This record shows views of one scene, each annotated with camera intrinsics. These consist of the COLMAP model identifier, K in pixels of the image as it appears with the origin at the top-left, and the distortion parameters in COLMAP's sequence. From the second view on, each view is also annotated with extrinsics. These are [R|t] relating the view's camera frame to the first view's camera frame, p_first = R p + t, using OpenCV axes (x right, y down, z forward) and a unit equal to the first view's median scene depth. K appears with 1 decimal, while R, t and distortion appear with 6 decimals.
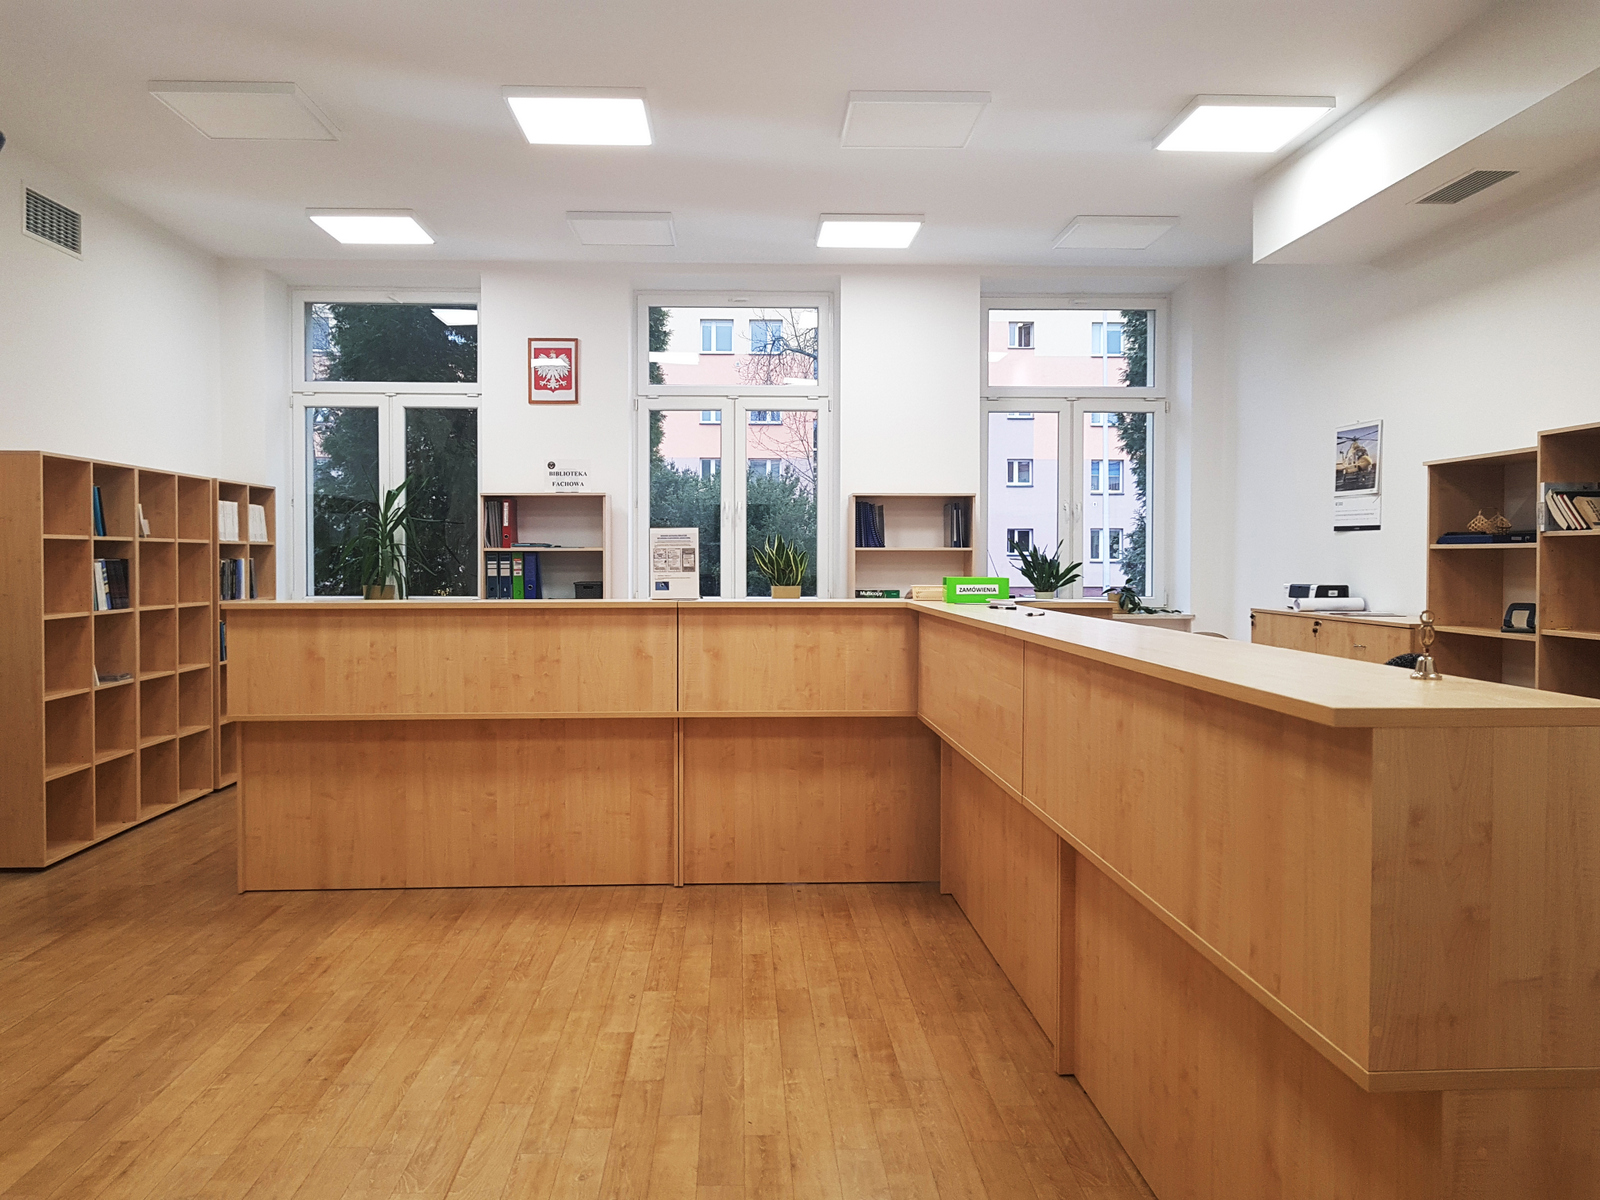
lens RADIAL K [[1266.0, 0, 791.3], [0, 1266.0, 595.5], [0, 0, 1]] dist [0.018574, -0.031594]
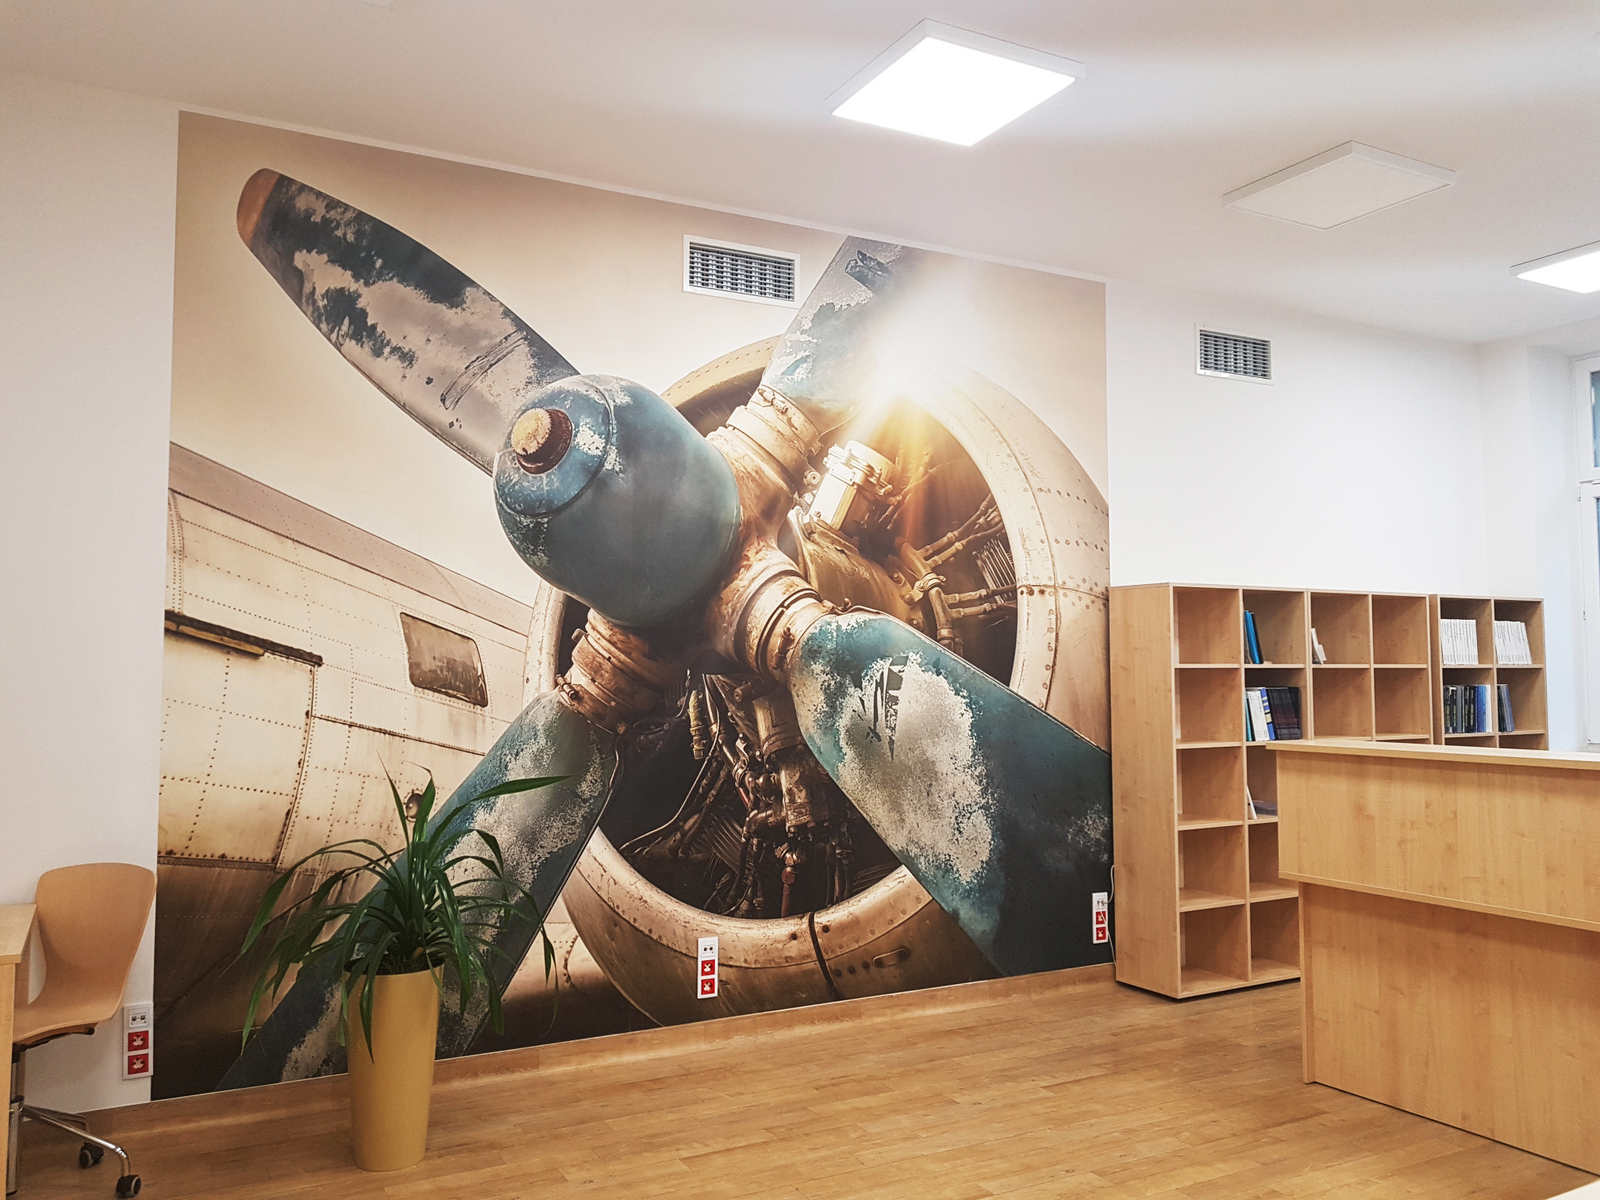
lens RADIAL K [[1266.0, 0, 796.5], [0, 1266.0, 599.0], [0, 0, 1]] dist [0.018574, -0.031594]
pose [[0.435406, -0.050964, -0.898790, 0.179934], [-0.025647, 0.997289, -0.068973, -0.020658], [0.899869, 0.053083, 0.432919, 0.266120]]
